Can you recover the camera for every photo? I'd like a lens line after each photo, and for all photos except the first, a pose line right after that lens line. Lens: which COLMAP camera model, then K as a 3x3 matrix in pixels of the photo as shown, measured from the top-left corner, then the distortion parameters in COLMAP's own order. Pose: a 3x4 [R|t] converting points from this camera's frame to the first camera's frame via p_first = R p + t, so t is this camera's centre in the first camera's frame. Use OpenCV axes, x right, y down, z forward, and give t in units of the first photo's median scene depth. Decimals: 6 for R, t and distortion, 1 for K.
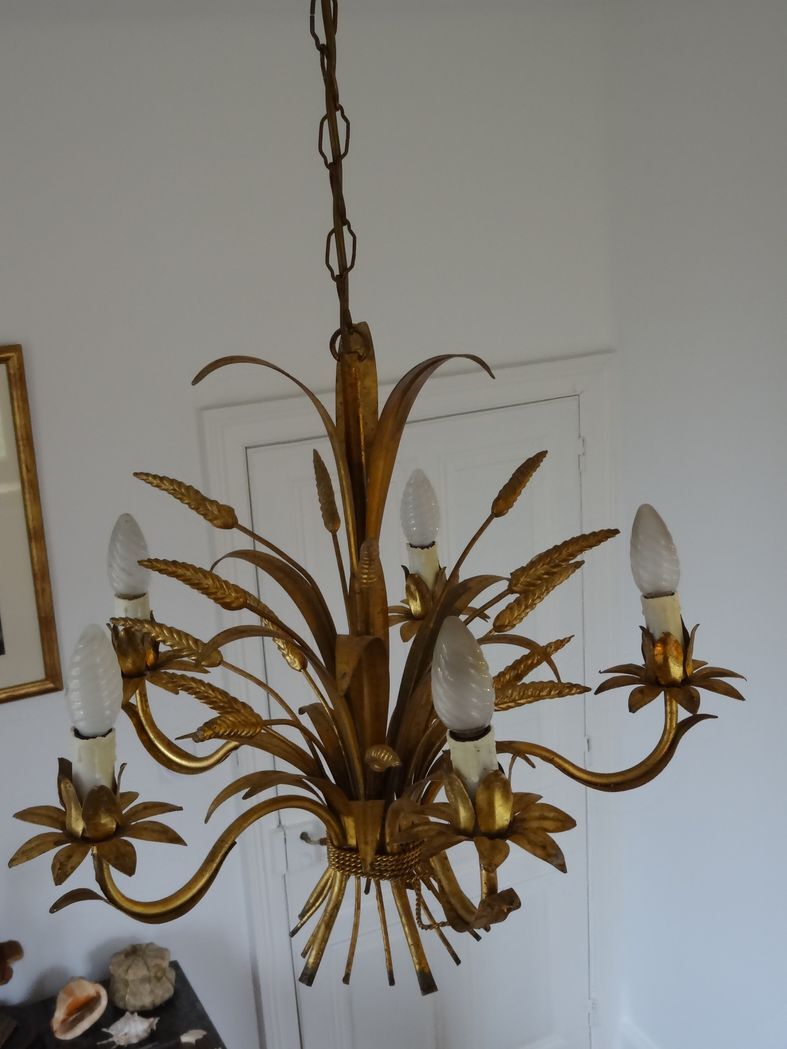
lens RADIAL K [[1385.3, 0, 389.4], [0, 1385.3, 520.4], [0, 0, 1]] dist [0.000792, 0.000000]
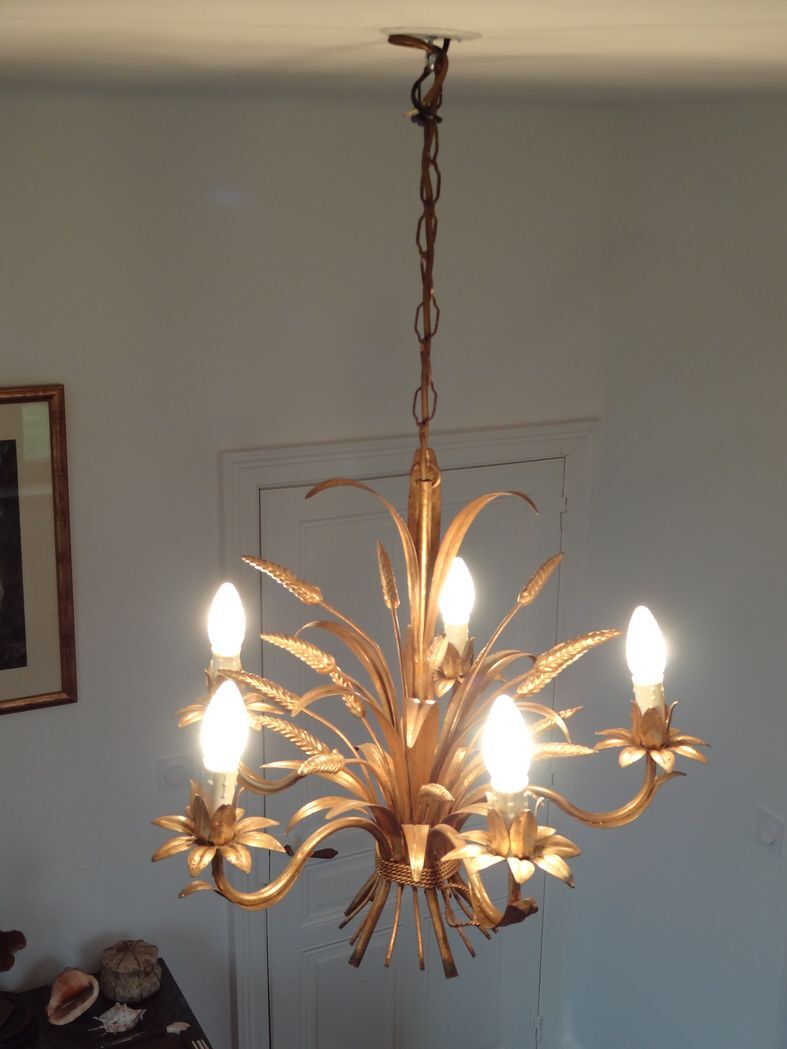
lens RADIAL K [[1385.3, 0, 398.8], [0, 1385.3, 528.1], [0, 0, 1]] dist [0.000792, 0.000000]
pose [[0.997431, 0.063730, 0.032716, -0.084755], [-0.063473, 0.997944, -0.008829, -0.057617], [-0.033212, 0.006729, 0.999426, -0.272417]]
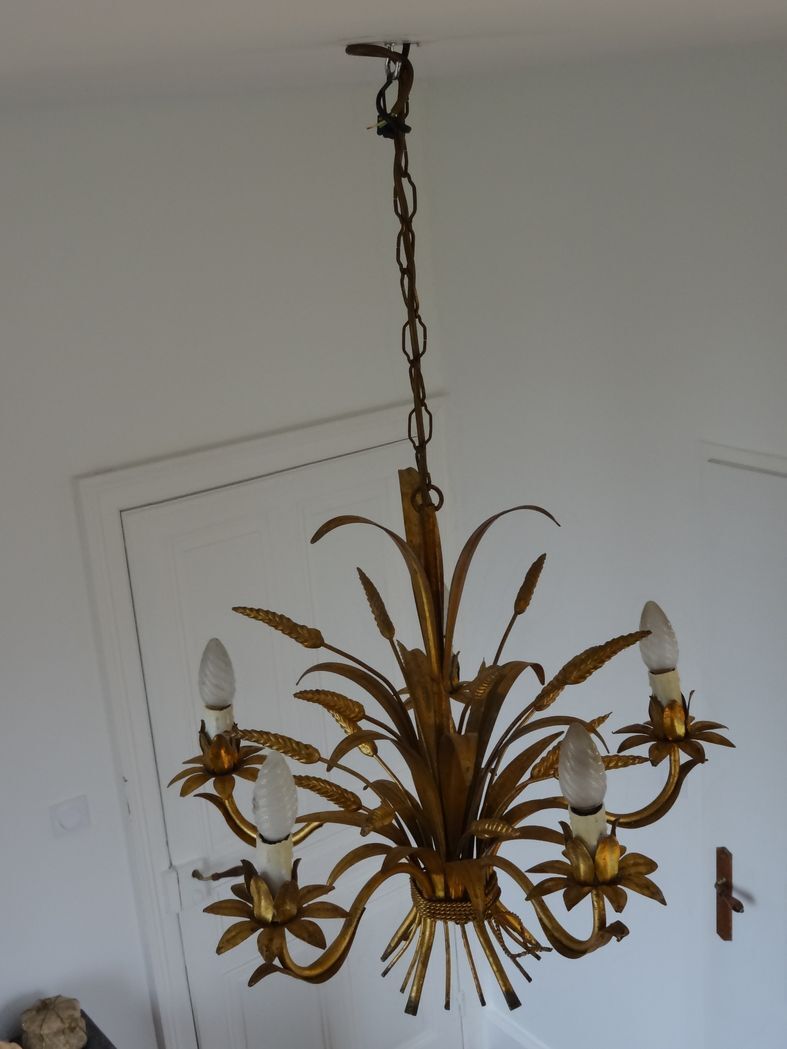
lens RADIAL K [[1385.3, 0, 412.7], [0, 1385.3, 521.0], [0, 0, 1]] dist [0.000792, 0.000000]
pose [[0.979584, -0.073733, 0.187024, -0.250957], [0.073906, 0.997247, 0.006059, -0.104912], [-0.186956, 0.007887, 0.982337, -0.199611]]
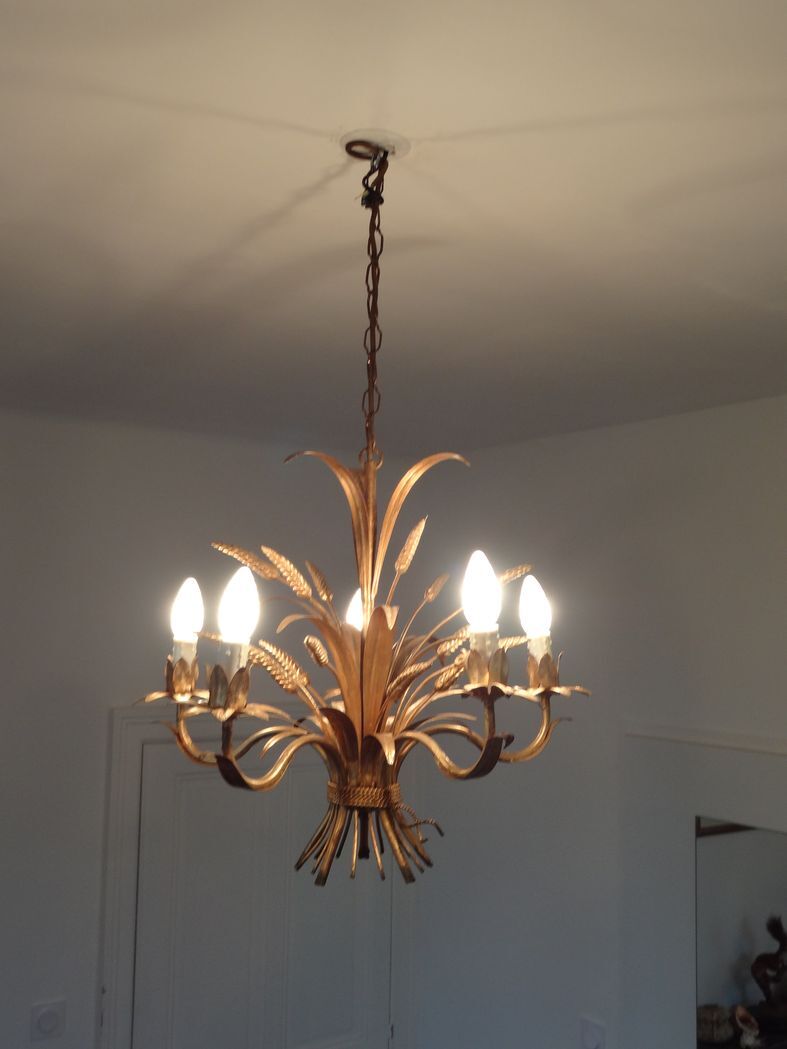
lens RADIAL K [[1122.7, 0, 404.2], [0, 1122.7, 505.9], [0, 0, 1]] dist [0.027206, 0.000000]
pose [[0.961452, 0.097349, 0.257166, -0.305349], [0.007810, 0.925190, -0.379424, 0.405833], [-0.274863, 0.366807, 0.888765, -0.182496]]
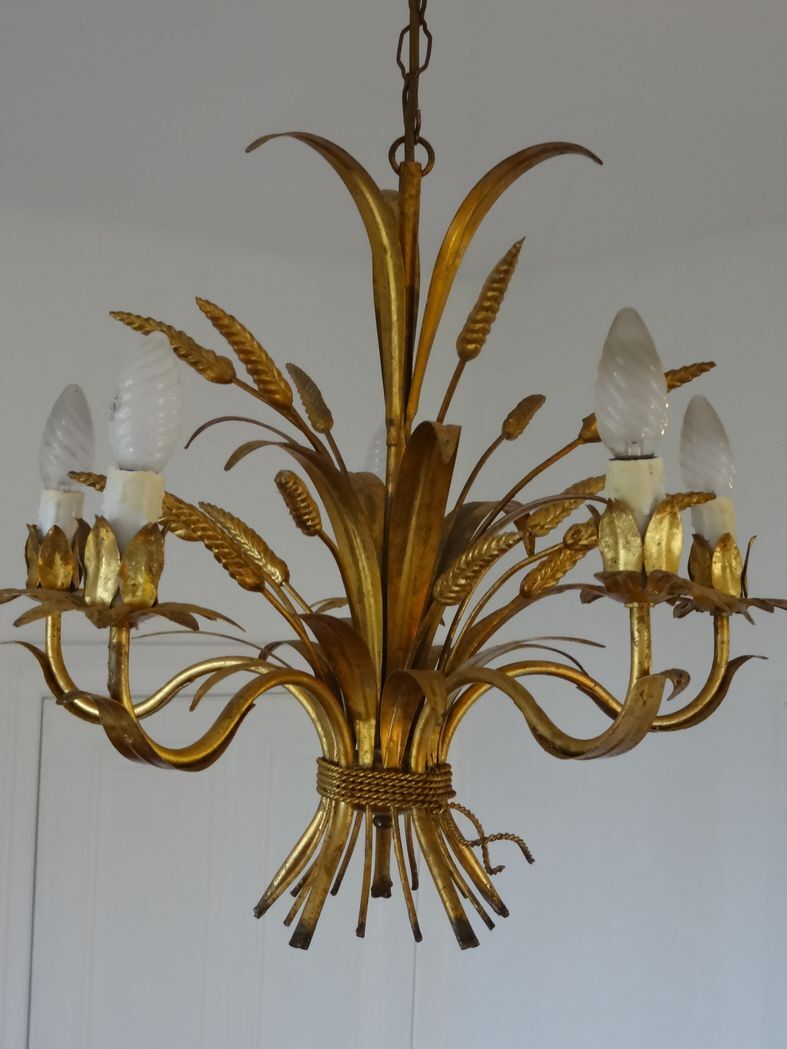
lens RADIAL K [[1564.9, 0, 402.5], [0, 1564.9, 506.4], [0, 0, 1]] dist [0.015994, 0.000000]
pose [[0.964694, 0.100813, 0.243317, -0.233253], [-0.021941, 0.951393, -0.307196, 0.360586], [-0.262459, 0.291012, 0.920015, 0.131360]]
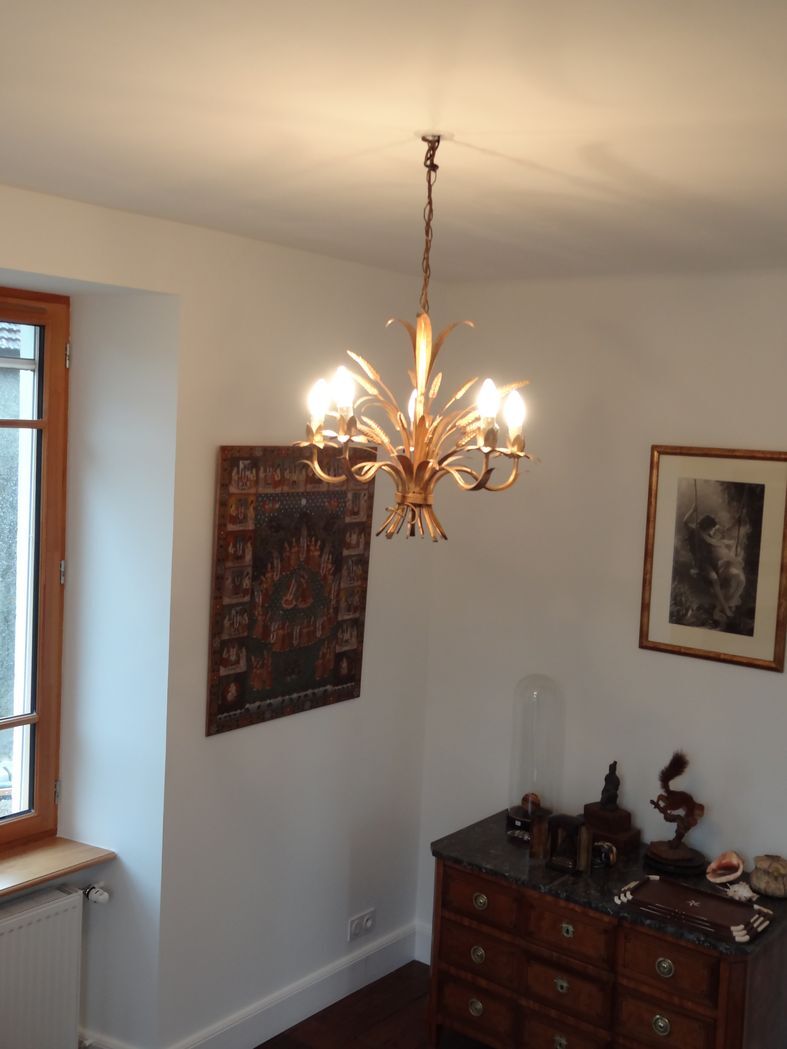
lens RADIAL K [[1122.7, 0, 405.0], [0, 1122.7, 520.7], [0, 0, 1]] dist [0.027206, 0.000000]
pose [[0.452494, 0.155983, -0.878020, 1.994663], [-0.320304, 0.947309, 0.003221, 0.273214], [0.832259, 0.279776, 0.478614, -0.065888]]
